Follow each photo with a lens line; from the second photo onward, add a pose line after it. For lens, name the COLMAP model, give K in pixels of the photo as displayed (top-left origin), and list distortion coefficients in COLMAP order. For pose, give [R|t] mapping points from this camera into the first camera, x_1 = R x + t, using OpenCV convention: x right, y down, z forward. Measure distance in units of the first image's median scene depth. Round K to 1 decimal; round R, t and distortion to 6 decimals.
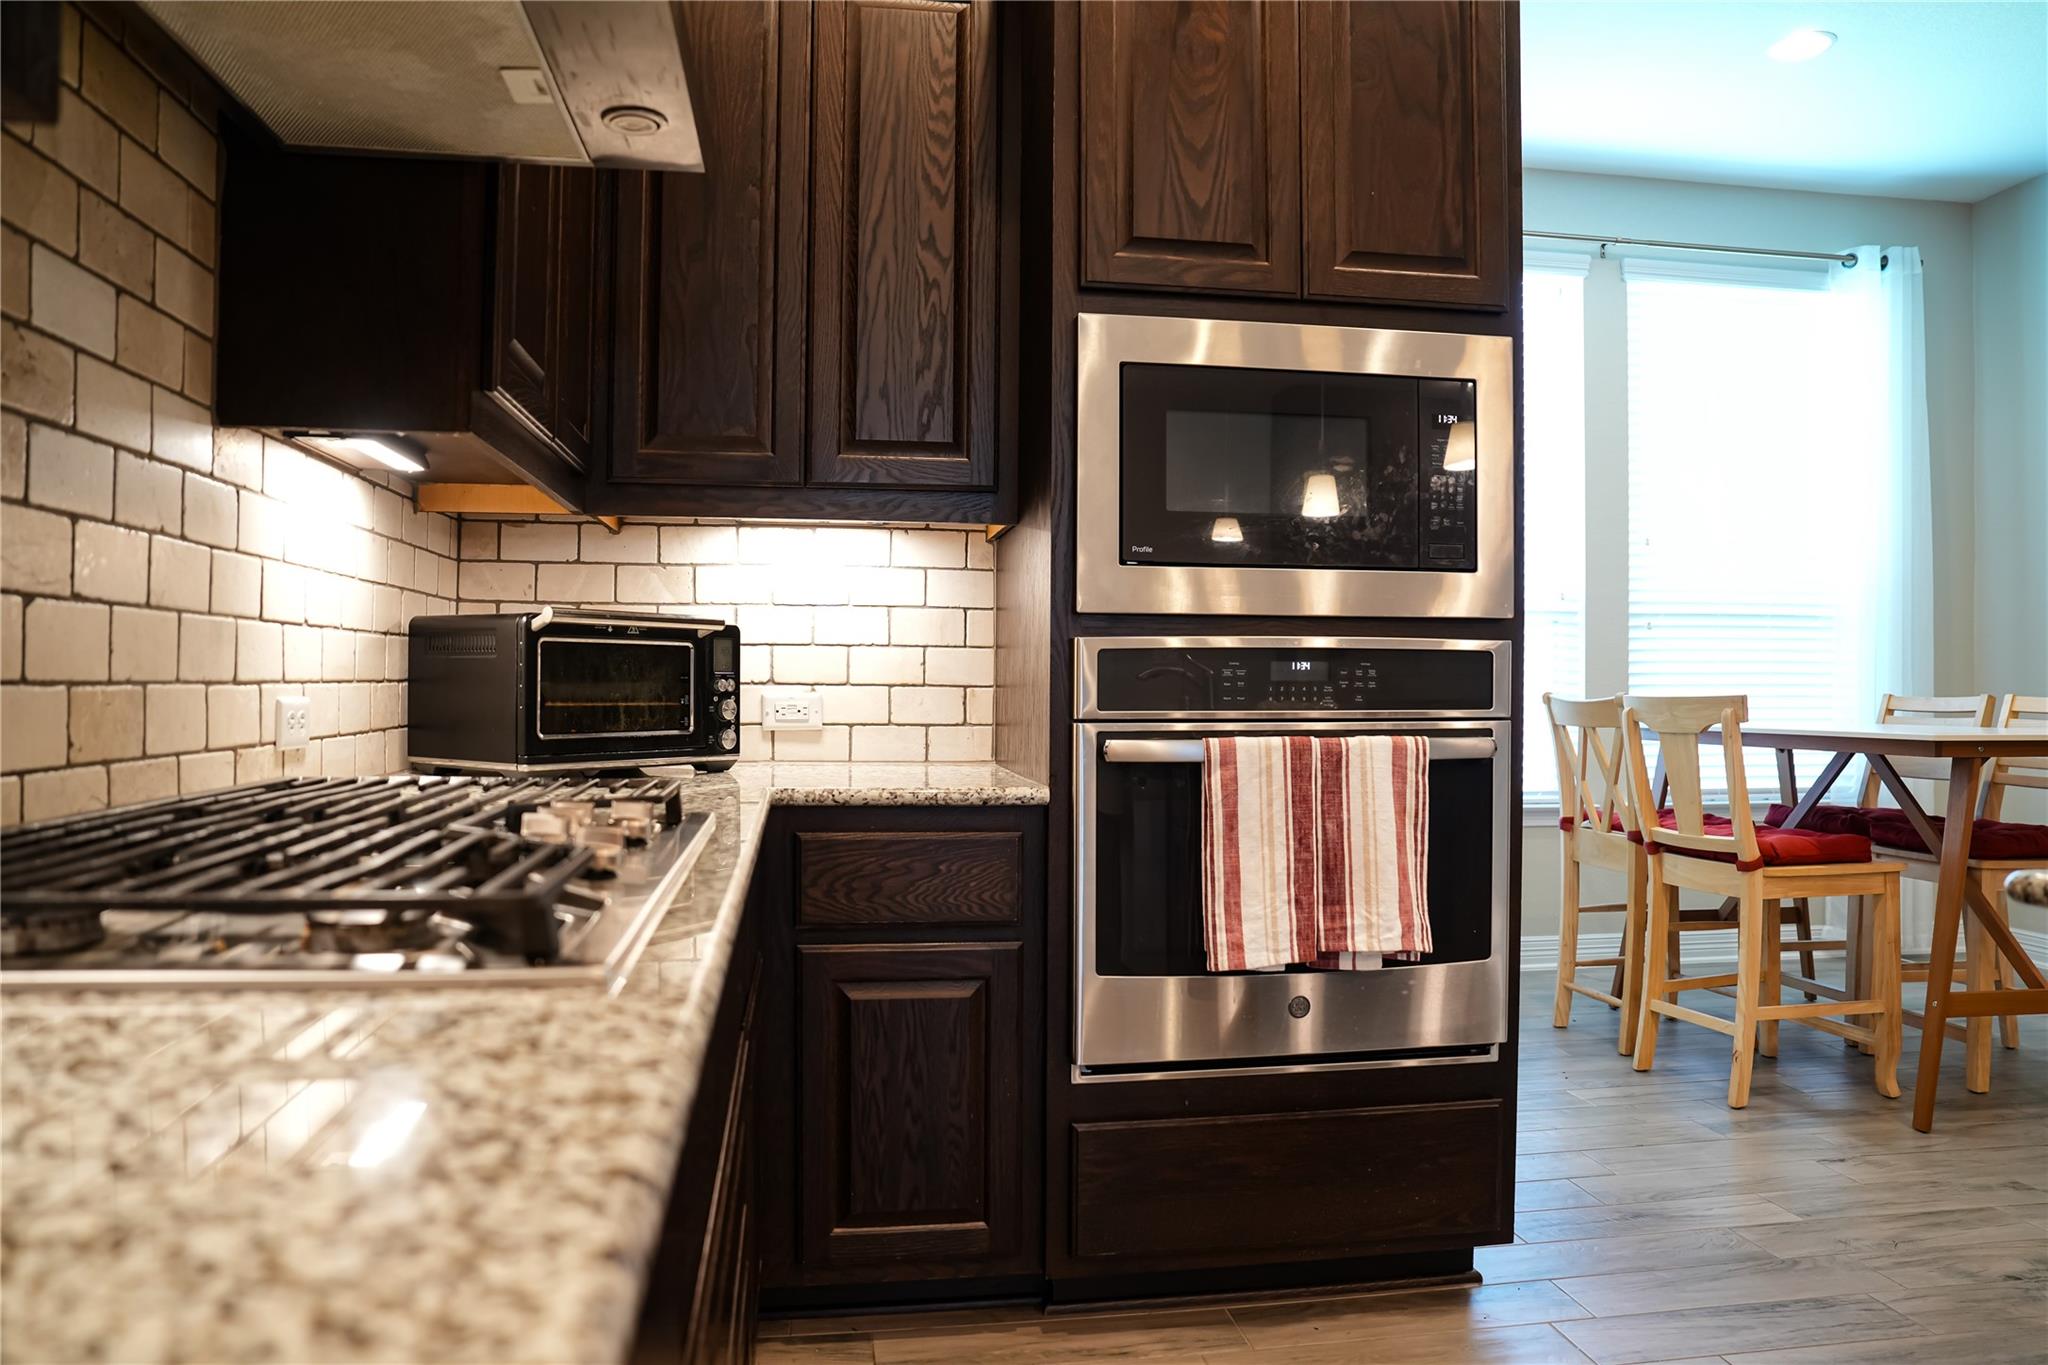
lens RADIAL K [[1437.3, 0, 1024.0], [0, 1437.3, 682.5], [0, 0, 1]] dist [-0.136222, 0.117445]
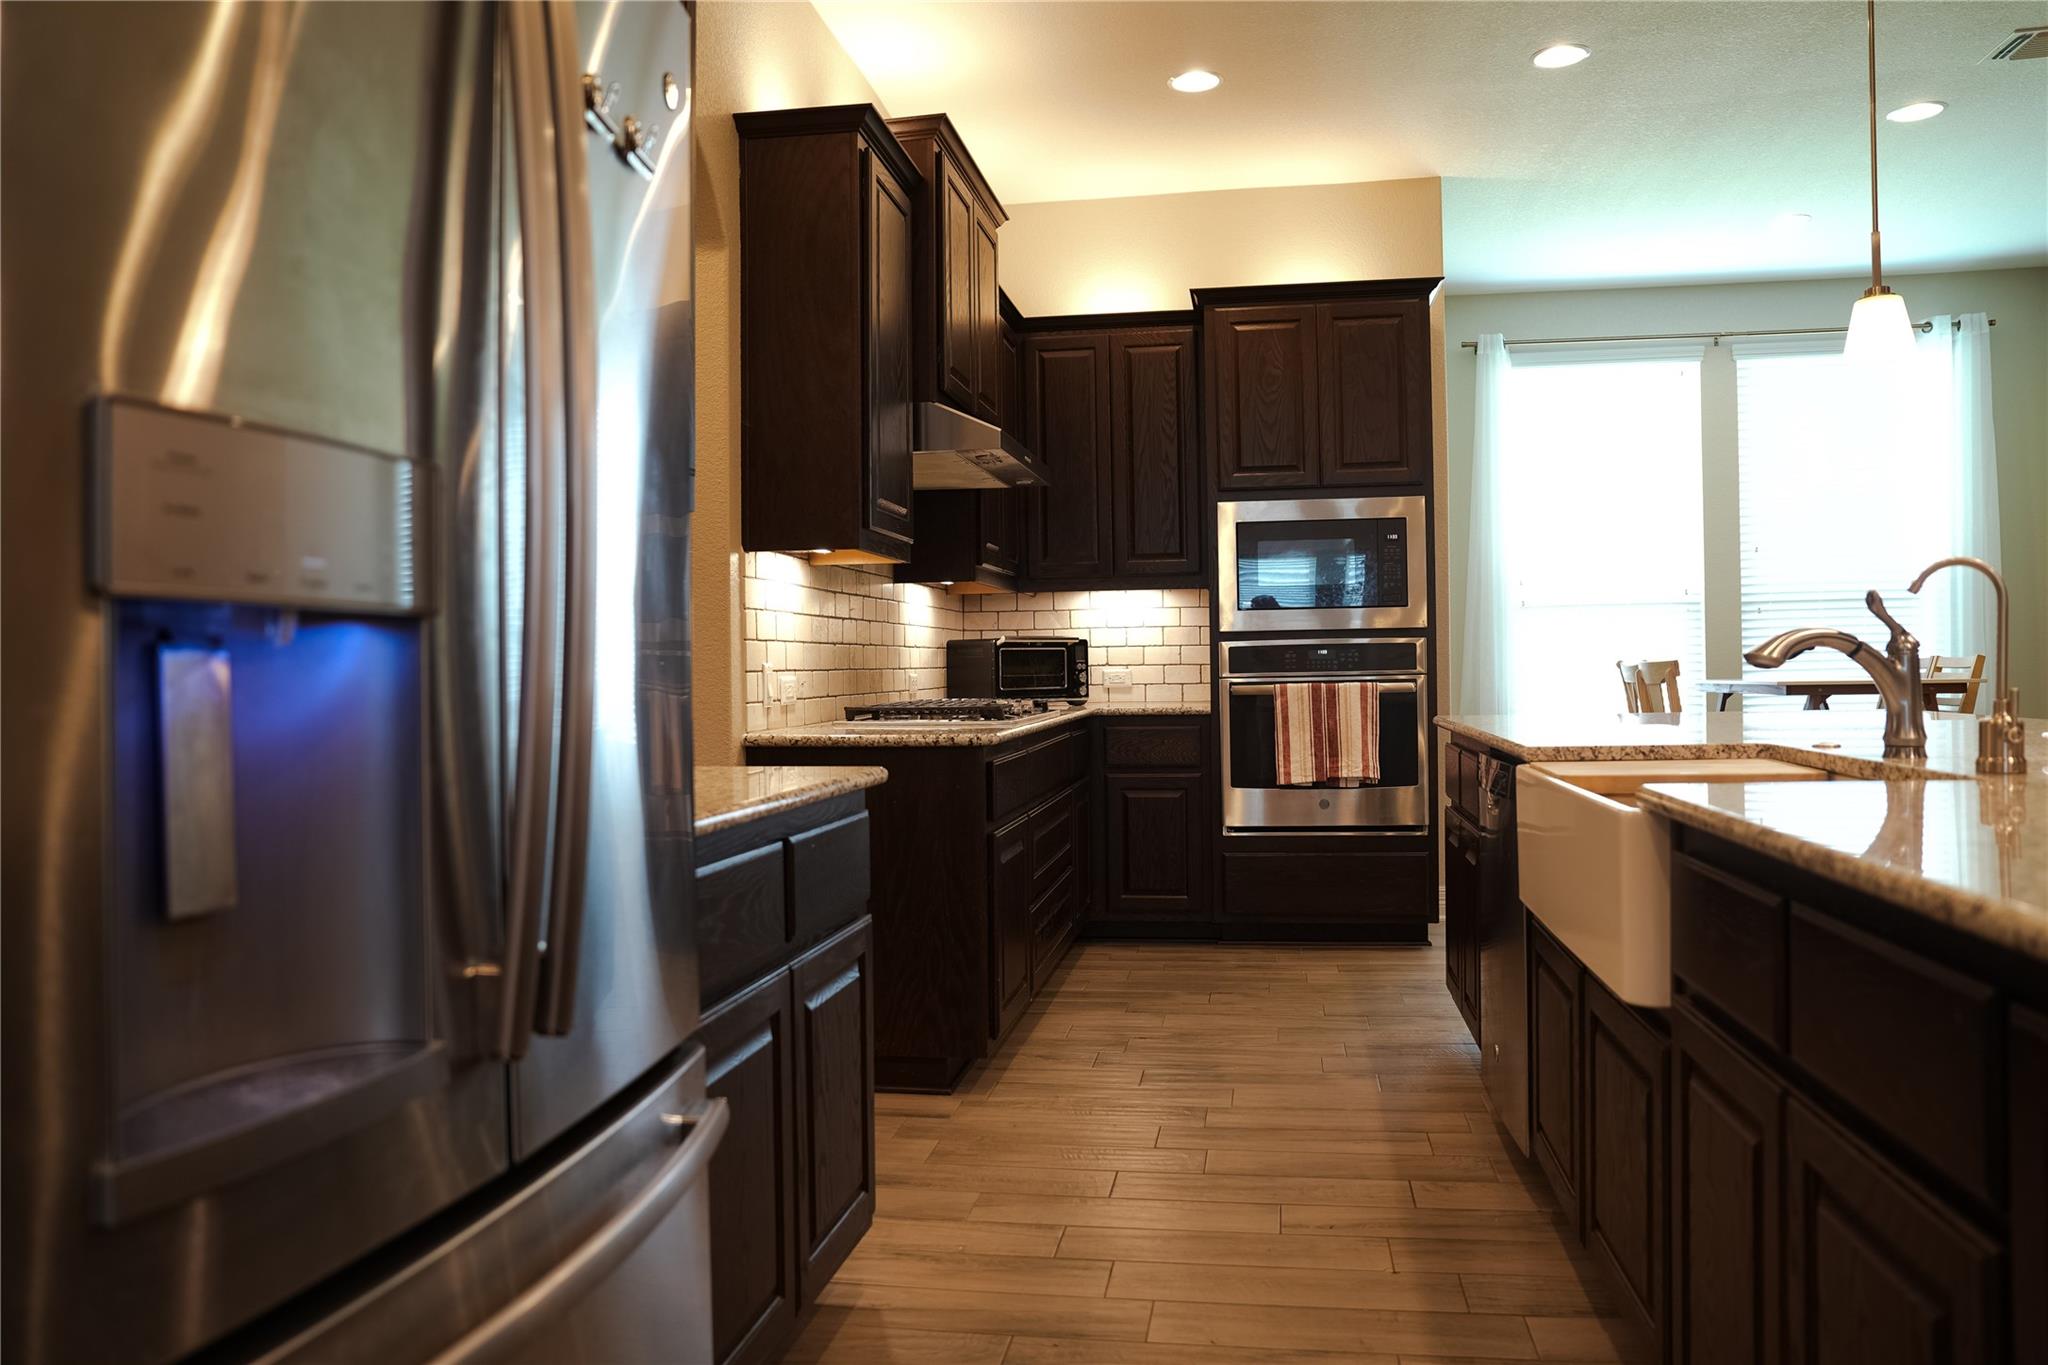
lens RADIAL K [[1513.3, 0, 1024.0], [0, 1513.3, 682.5], [0, 0, 1]] dist [0.000283, 0.000562]
pose [[0.950340, -0.018655, -0.310655, 0.488742], [0.021938, 0.999734, 0.007078, 0.009255], [0.310440, -0.013541, 0.950496, -1.416035]]
